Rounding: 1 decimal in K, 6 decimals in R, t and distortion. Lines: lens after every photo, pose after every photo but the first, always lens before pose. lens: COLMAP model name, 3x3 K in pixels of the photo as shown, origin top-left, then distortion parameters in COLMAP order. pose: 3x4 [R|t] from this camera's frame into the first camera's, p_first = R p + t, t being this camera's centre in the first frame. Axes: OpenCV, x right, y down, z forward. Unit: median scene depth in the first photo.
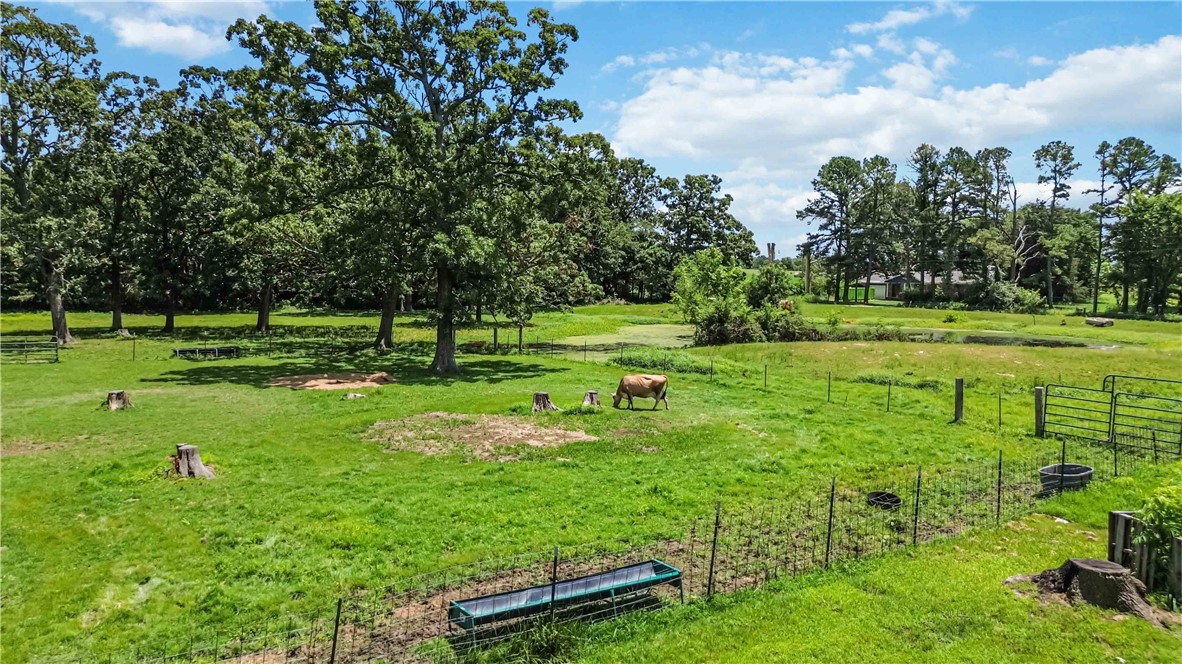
lens RADIAL K [[806.9, 0, 585.9], [0, 806.9, 329.7], [0, 0, 1]] dist [0.021230, -0.022451]
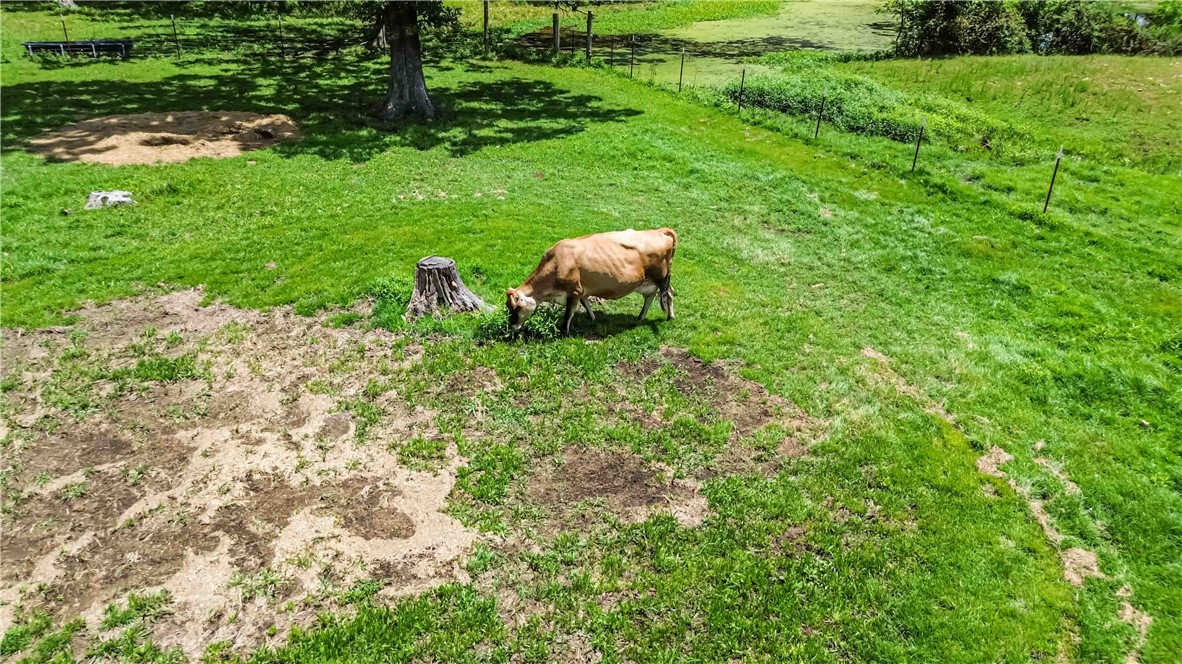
lens RADIAL K [[806.9, 0, 593.4], [0, 806.9, 332.8], [0, 0, 1]] dist [0.021230, -0.022451]
pose [[0.979013, 0.097563, -0.178925, 0.050872], [-0.018986, 0.917807, 0.396573, -0.024730], [0.202910, -0.384854, 0.900397, 0.383285]]
